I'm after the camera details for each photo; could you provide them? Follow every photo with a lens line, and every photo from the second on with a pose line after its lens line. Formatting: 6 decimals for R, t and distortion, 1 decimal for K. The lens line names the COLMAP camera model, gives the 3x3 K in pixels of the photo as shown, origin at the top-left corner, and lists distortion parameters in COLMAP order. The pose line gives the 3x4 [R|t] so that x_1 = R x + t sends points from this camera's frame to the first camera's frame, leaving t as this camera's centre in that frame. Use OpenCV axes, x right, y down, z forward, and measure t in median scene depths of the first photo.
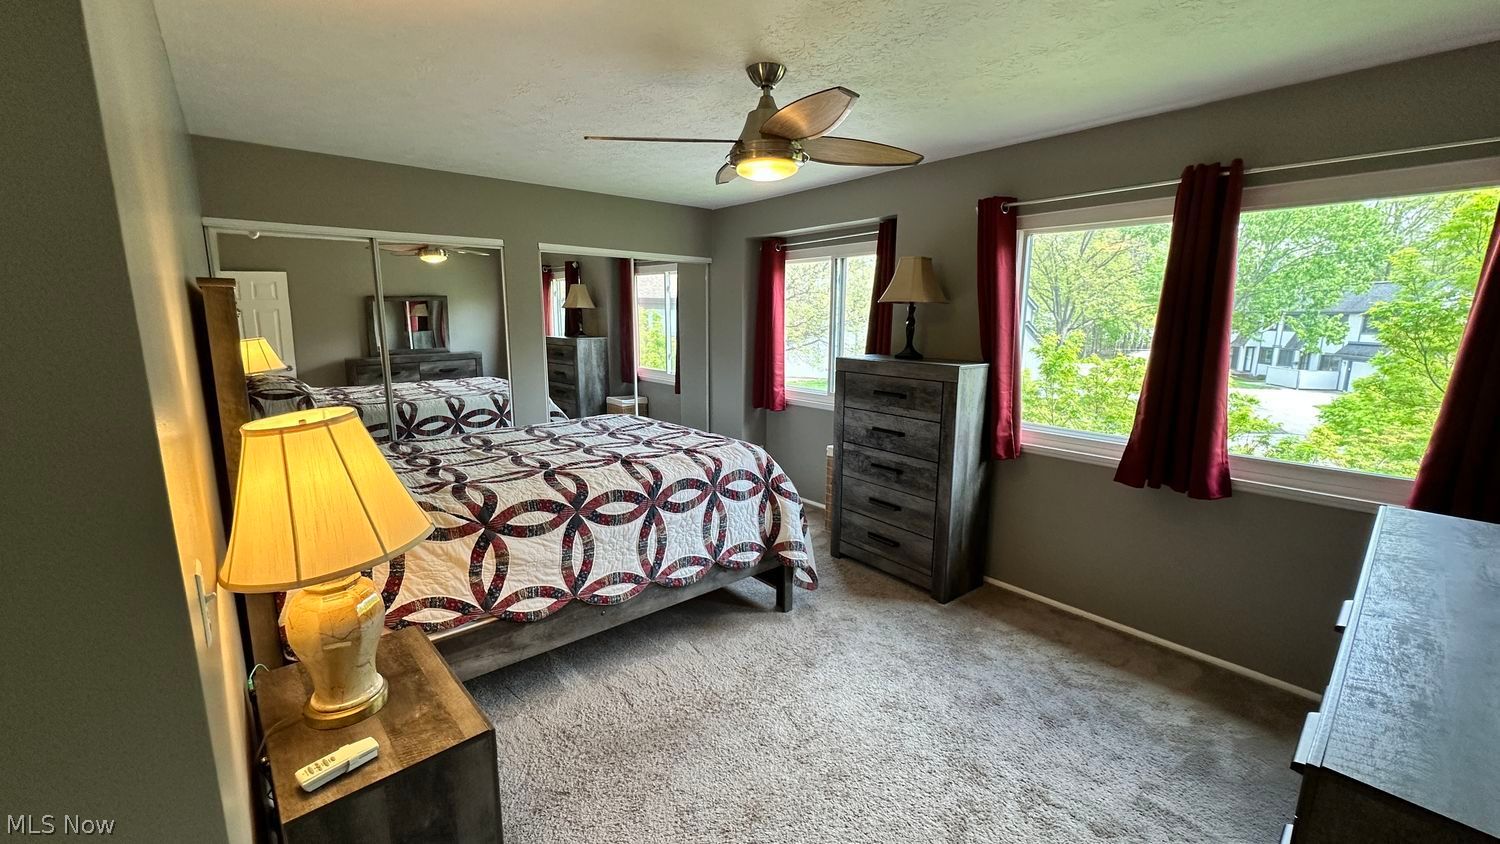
lens RADIAL K [[600.5, 0, 750.0], [0, 600.5, 422.0], [0, 0, 1]] dist [-0.002016, 0.000039]
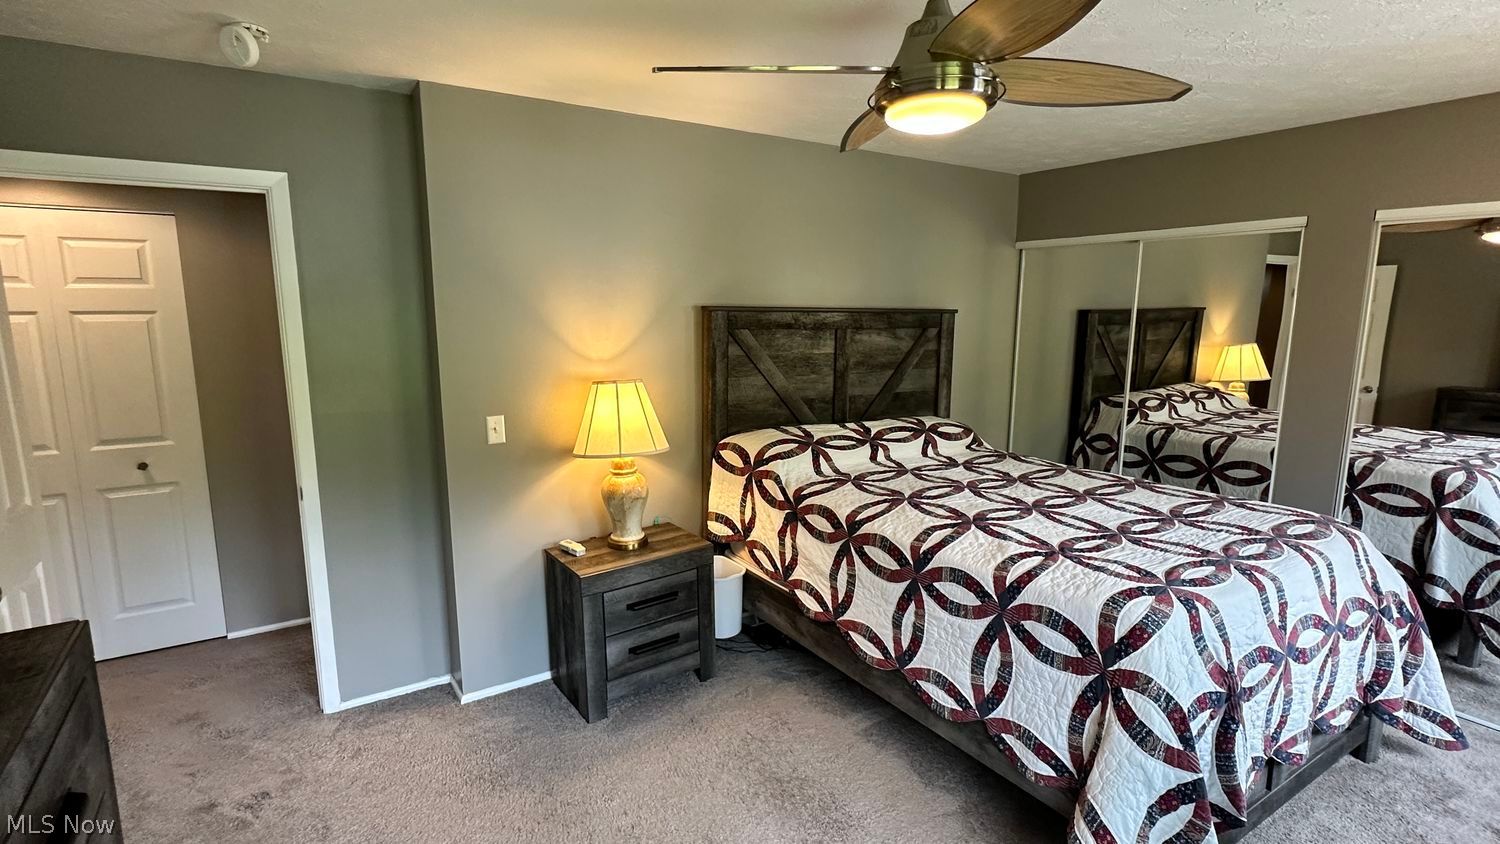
lens RADIAL K [[715.8, 0, 747.4], [0, 715.8, 423.0], [0, 0, 1]] dist [-0.000953, 0.000263]
pose [[-0.131377, 0.158082, -0.978647, 0.658706], [-0.181947, 0.966589, 0.180559, -0.163378], [0.974492, 0.201783, -0.098225, 0.745539]]
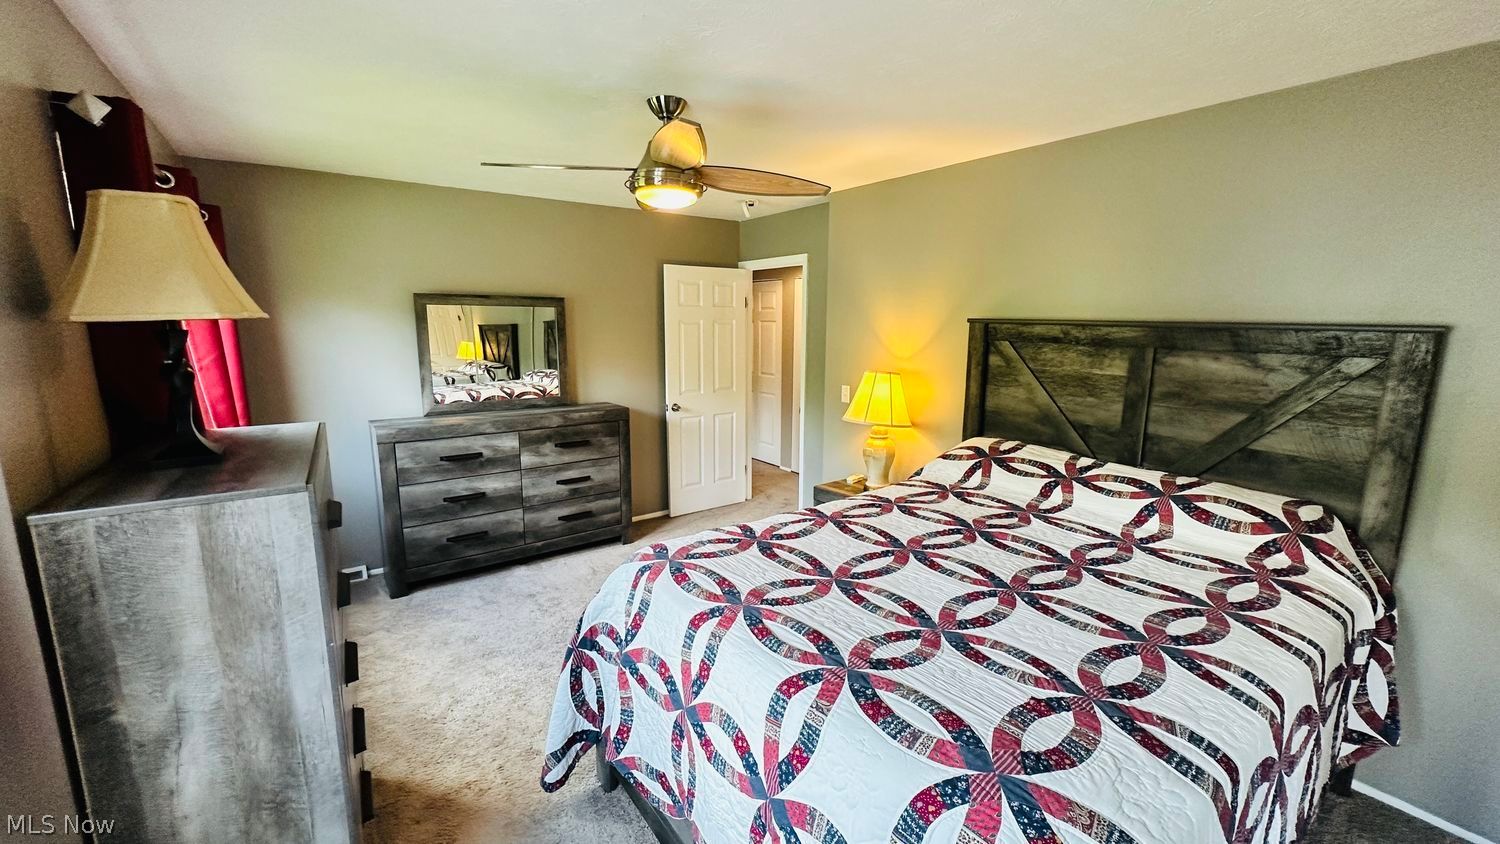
lens RADIAL K [[600.5, 0, 750.0], [0, 600.5, 422.0], [0, 0, 1]] dist [-0.002016, 0.000039]
pose [[-0.997029, -0.021507, 0.073963, -0.158207], [0.005165, 0.939401, 0.342783, -0.323525], [-0.076854, 0.342146, -0.936499, 1.638715]]
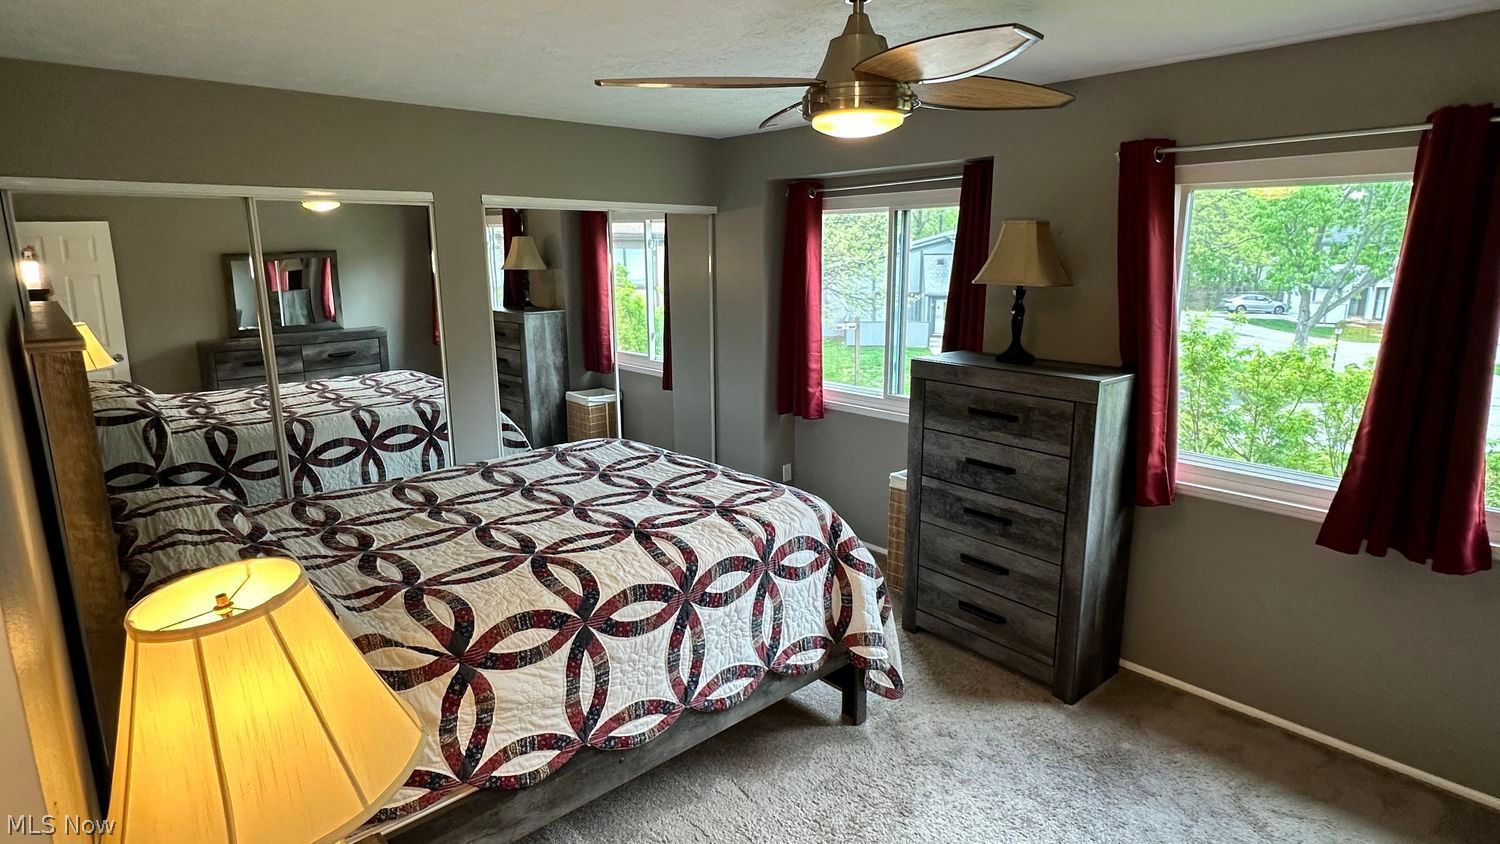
lens RADIAL K [[791.9, 0, 752.0], [0, 791.9, 418.0], [0, 0, 1]] dist [0.000222, 0.000019]
pose [[0.999453, -0.016496, 0.028666, -0.096277], [0.015524, 0.999308, 0.033810, -0.092586], [-0.029204, -0.033346, 0.999017, 0.074734]]
